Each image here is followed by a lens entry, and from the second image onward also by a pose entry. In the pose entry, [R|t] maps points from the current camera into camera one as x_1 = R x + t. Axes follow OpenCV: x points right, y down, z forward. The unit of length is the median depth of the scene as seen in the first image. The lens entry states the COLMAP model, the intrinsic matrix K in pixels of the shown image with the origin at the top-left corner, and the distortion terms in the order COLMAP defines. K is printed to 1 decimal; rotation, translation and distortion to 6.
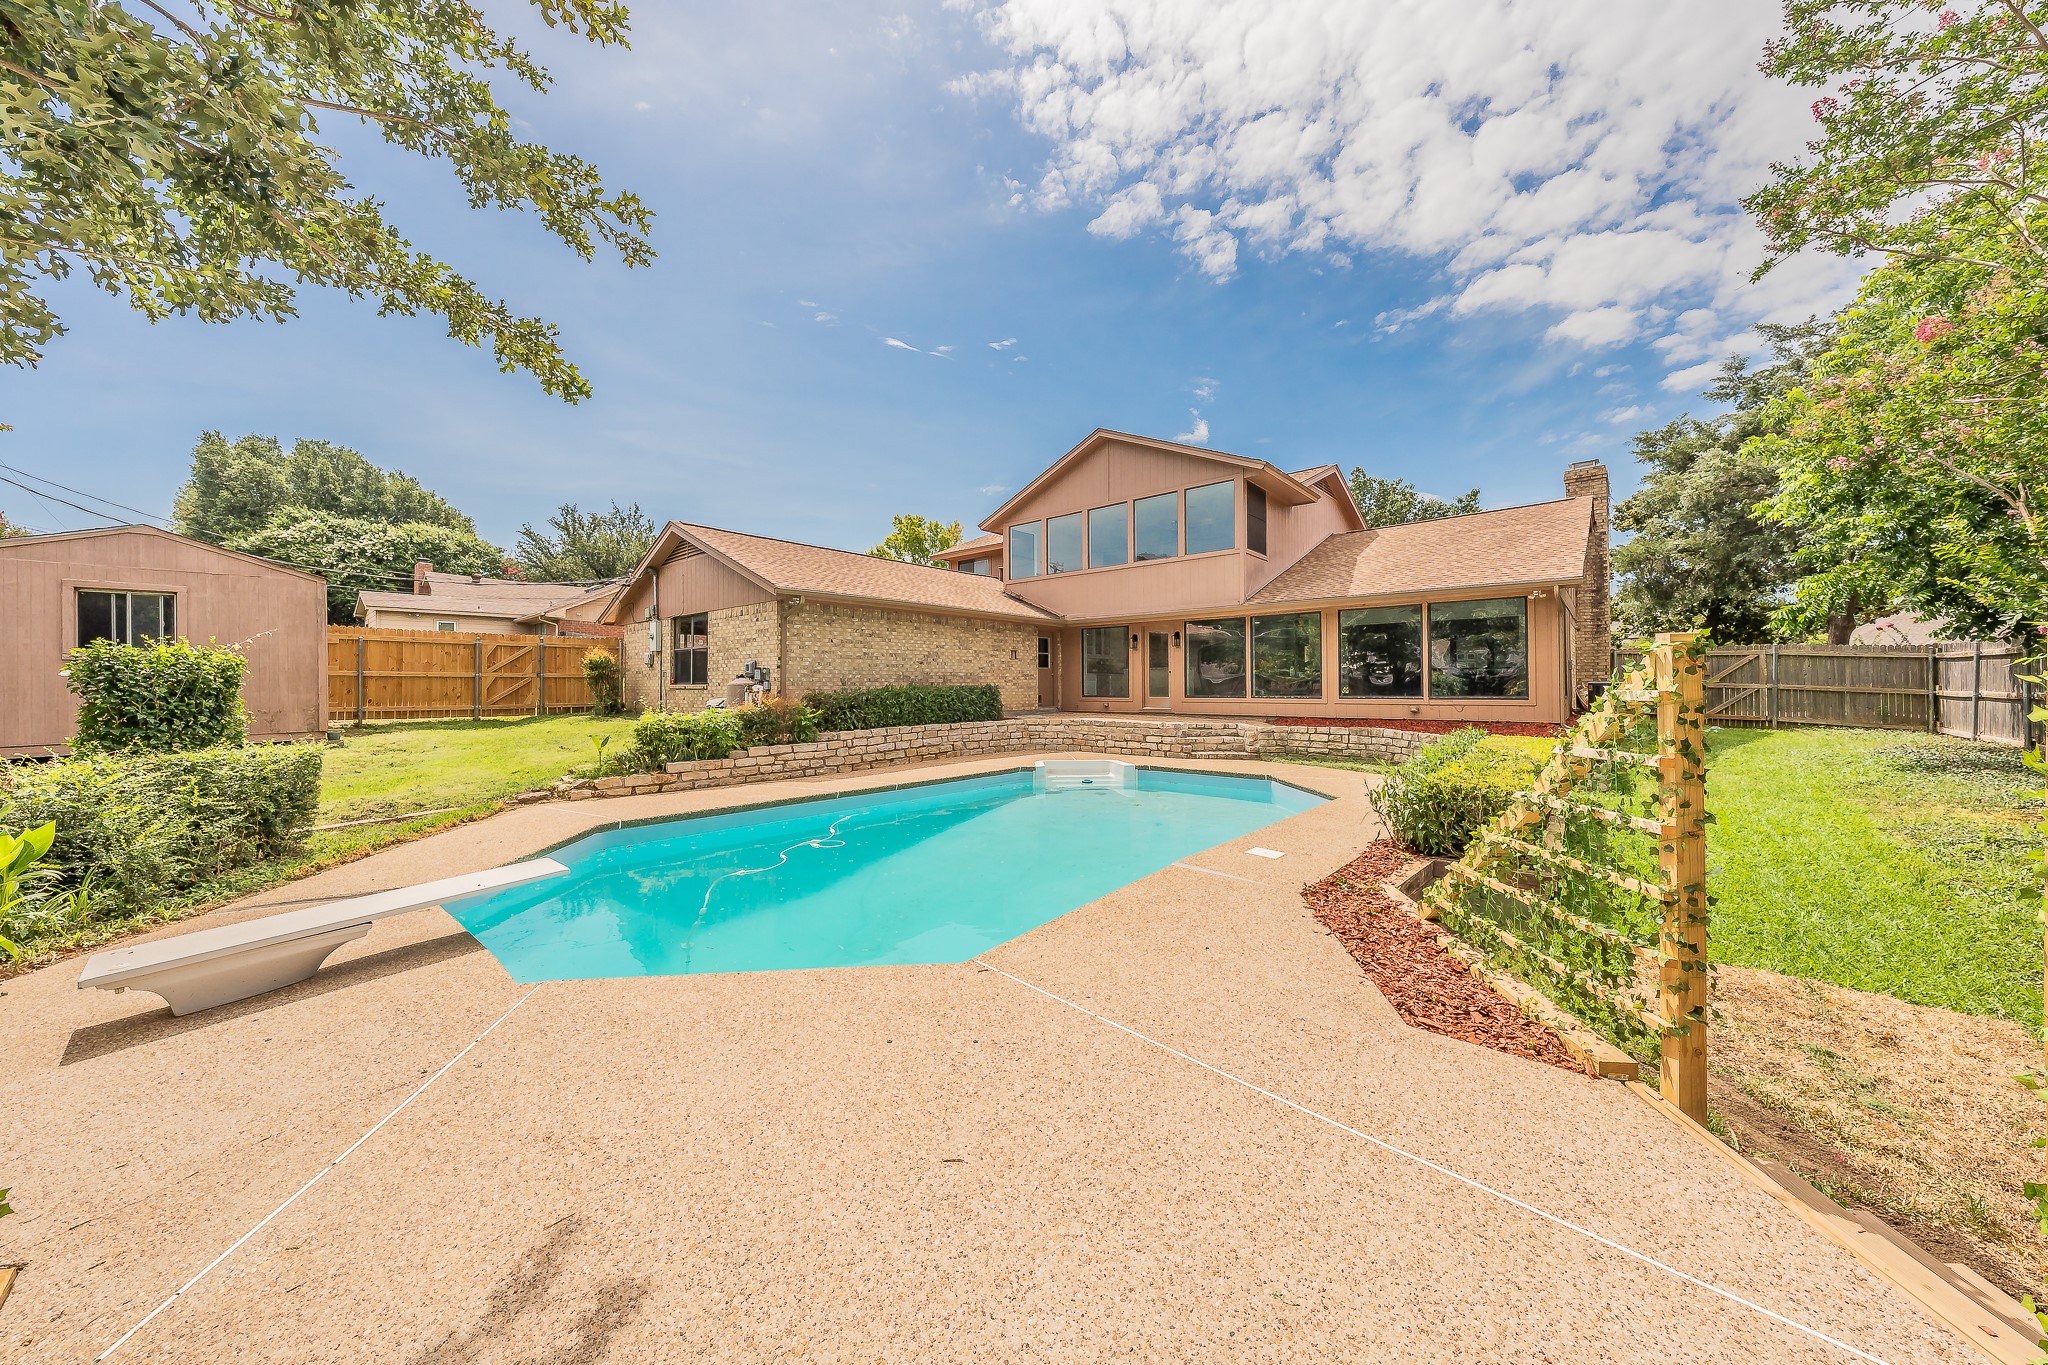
lens RADIAL K [[647.6, 0, 1027.1], [0, 647.6, 682.9], [0, 0, 1]] dist [0.000206, 0.000031]
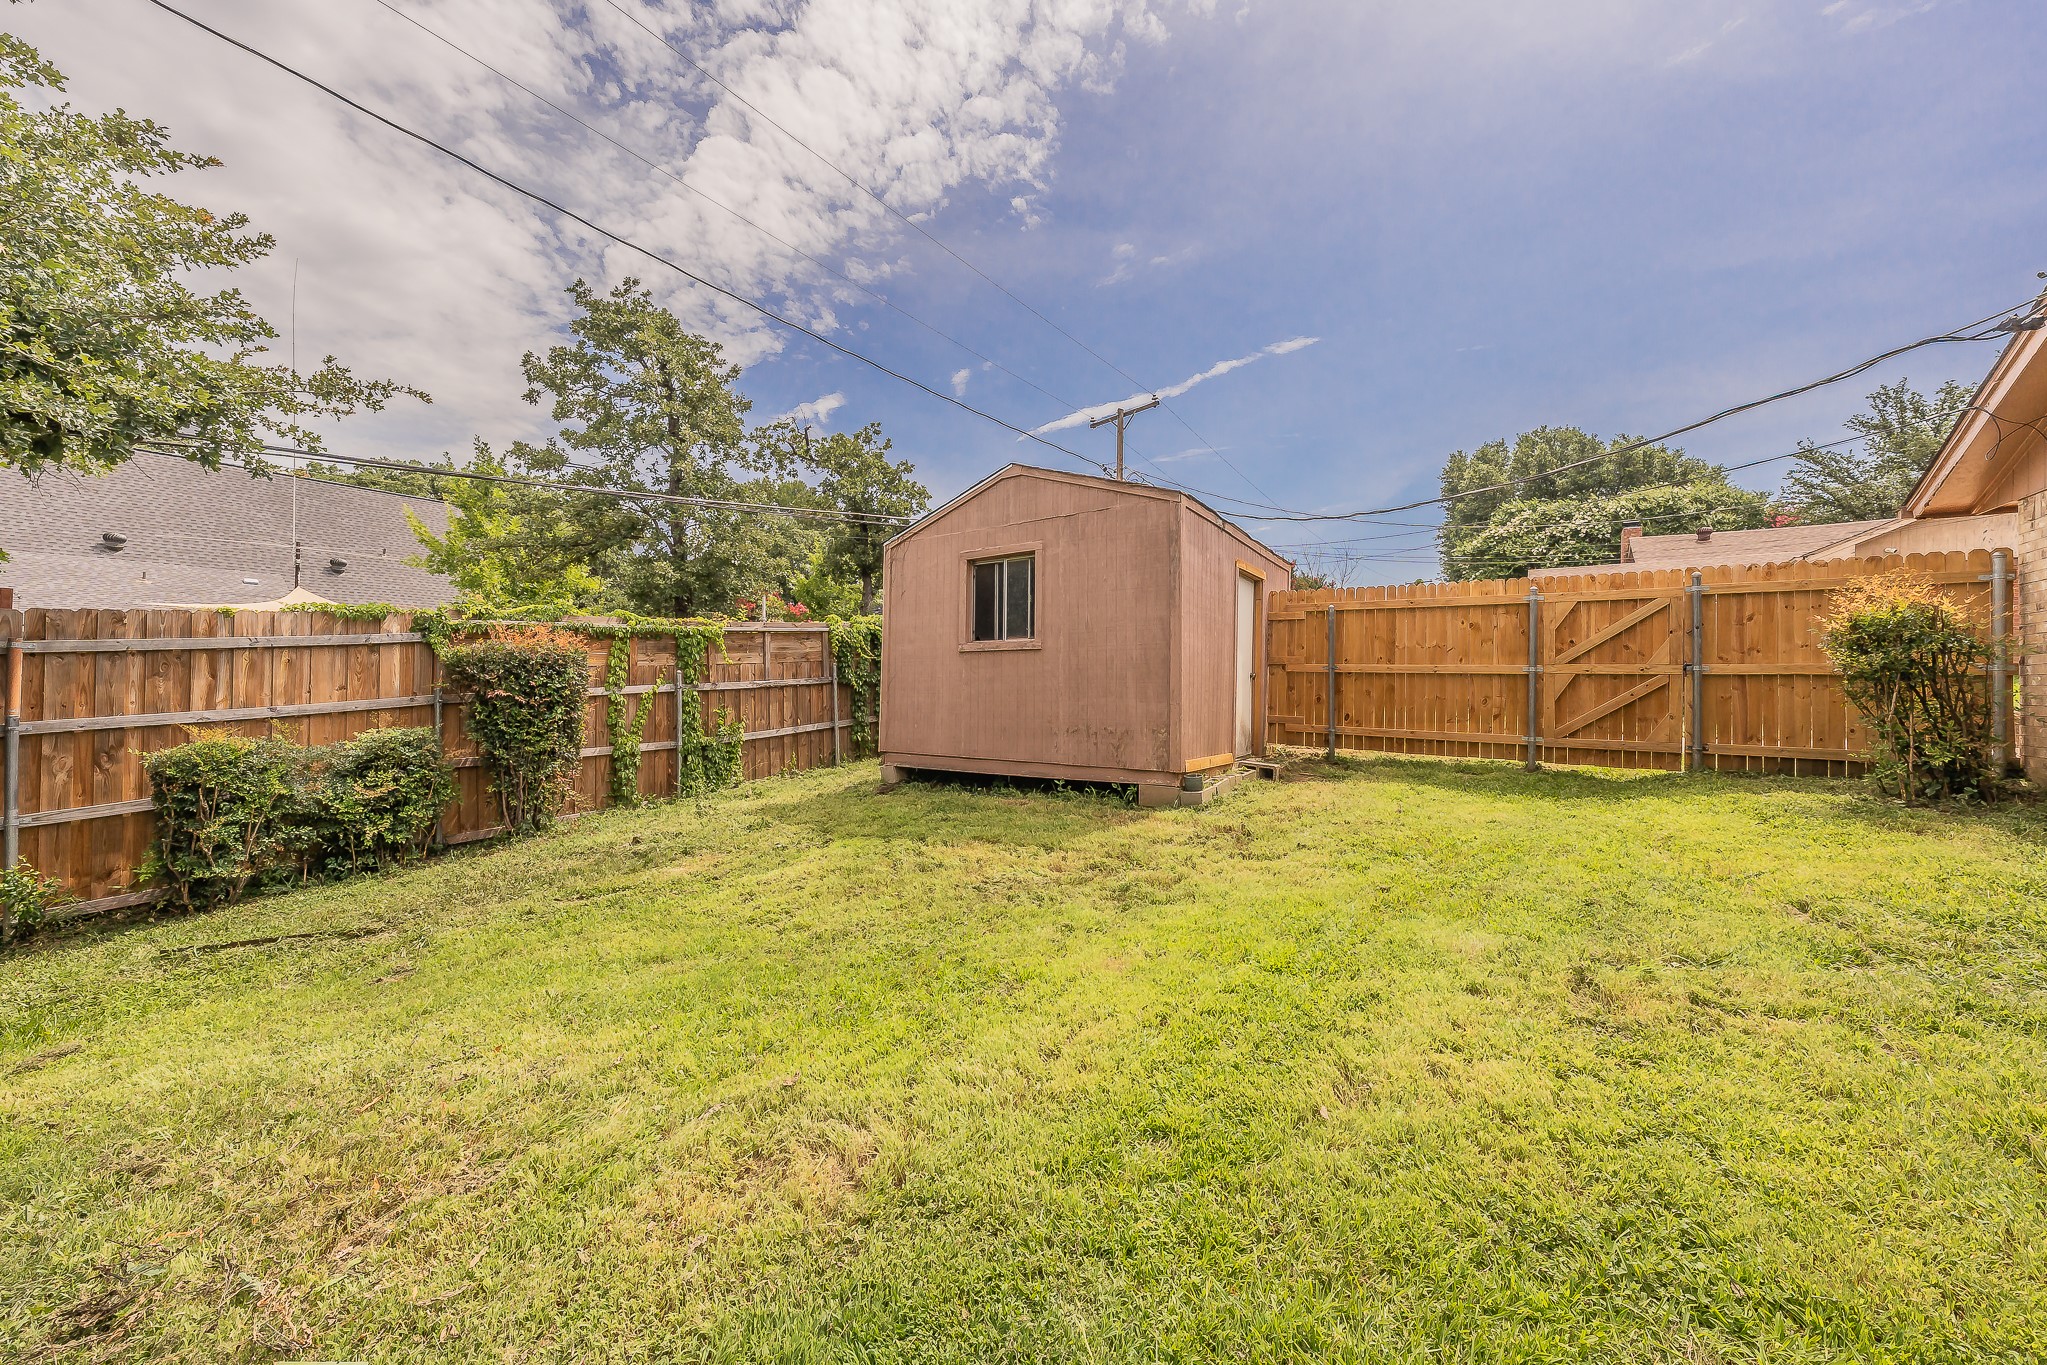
lens RADIAL K [[688.8, 0, 1025.4], [0, 688.8, 647.8], [0, 0, 1]] dist [0.006131, 0.000037]
pose [[0.038260, -0.045709, -0.998222, -0.357340], [-0.010229, 0.998883, -0.046132, -0.001059], [0.999215, 0.011976, 0.037750, 0.594844]]
